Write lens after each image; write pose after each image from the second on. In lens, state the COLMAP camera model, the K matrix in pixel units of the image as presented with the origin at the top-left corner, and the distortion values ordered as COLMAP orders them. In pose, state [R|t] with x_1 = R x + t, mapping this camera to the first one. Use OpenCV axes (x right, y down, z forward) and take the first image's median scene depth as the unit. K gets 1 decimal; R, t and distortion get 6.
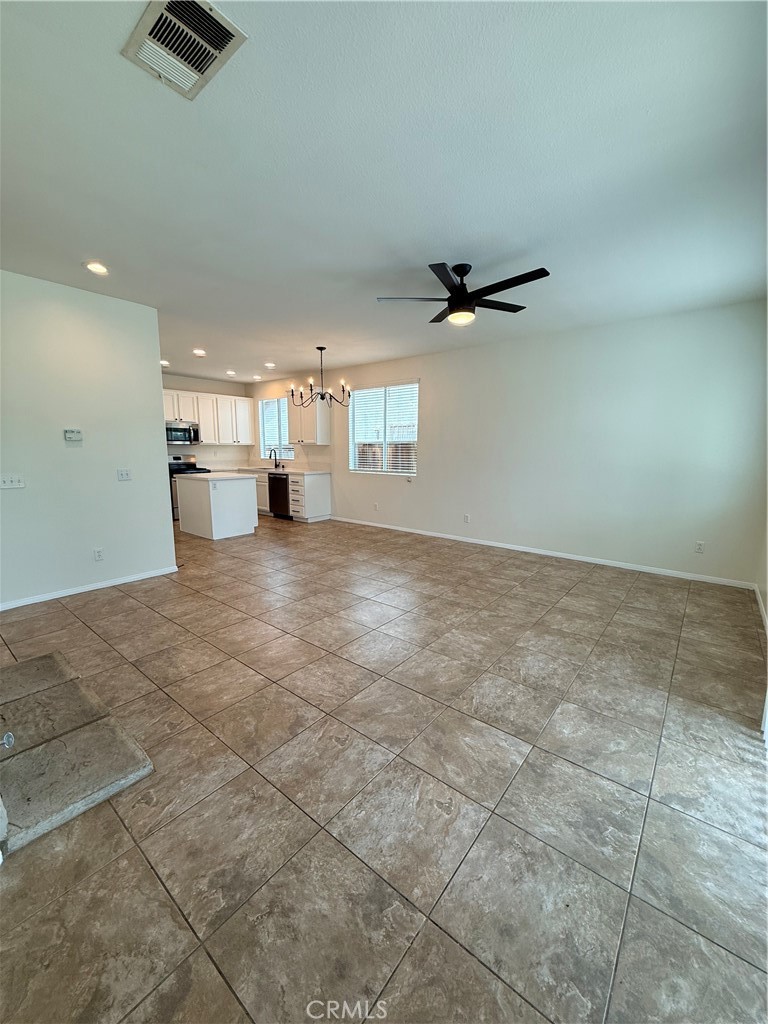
lens RADIAL K [[406.2, 0, 383.3], [0, 406.2, 510.5], [0, 0, 1]] dist [0.000746, -0.000194]
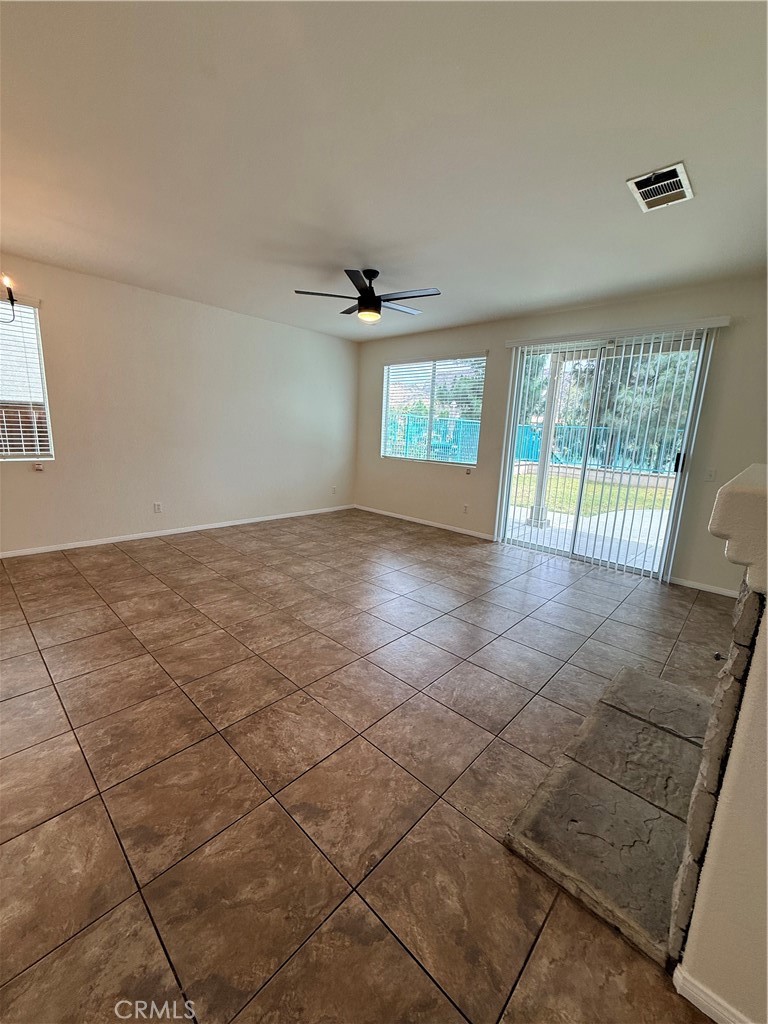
lens RADIAL K [[406.2, 0, 383.3], [0, 406.2, 510.5], [0, 0, 1]] dist [0.000746, -0.000194]
pose [[0.071617, -0.197882, 0.977606, -0.842918], [0.108873, 0.975817, 0.189544, -0.120056], [-0.991472, 0.092861, 0.091429, 0.728664]]
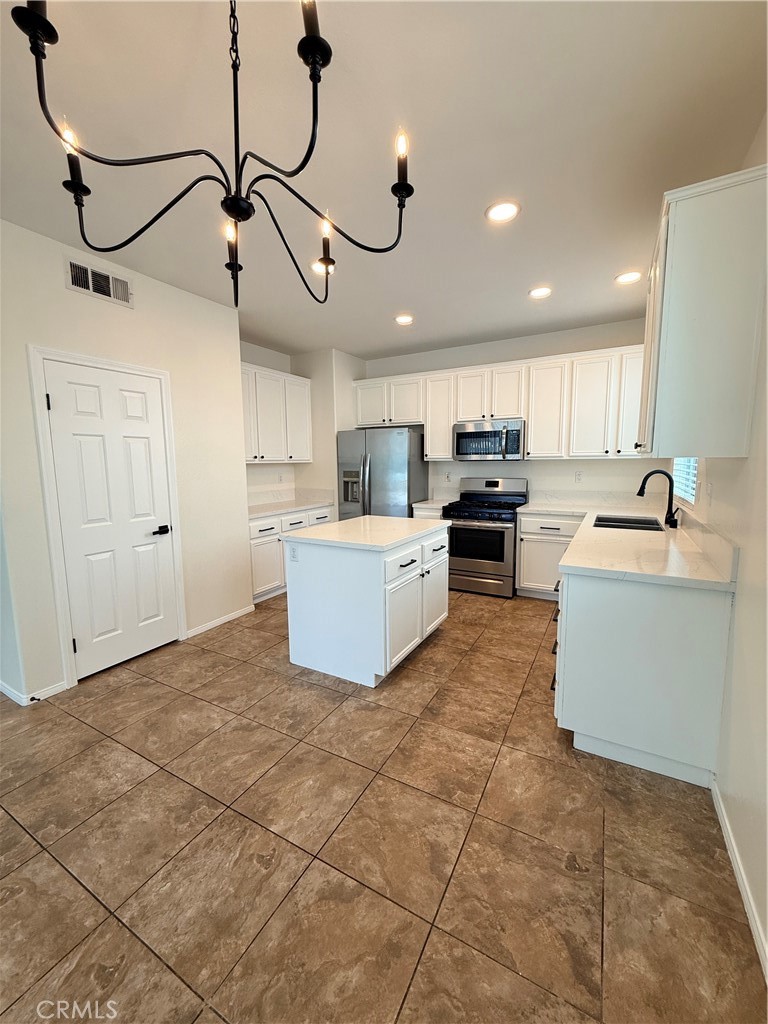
lens RADIAL K [[406.2, 0, 383.3], [0, 406.2, 510.5], [0, 0, 1]] dist [0.000746, -0.000194]
pose [[0.172885, 0.112113, -0.978540, 0.074347], [-0.138712, 0.986370, 0.088503, -0.246587], [0.975125, 0.120434, 0.186081, 1.523421]]
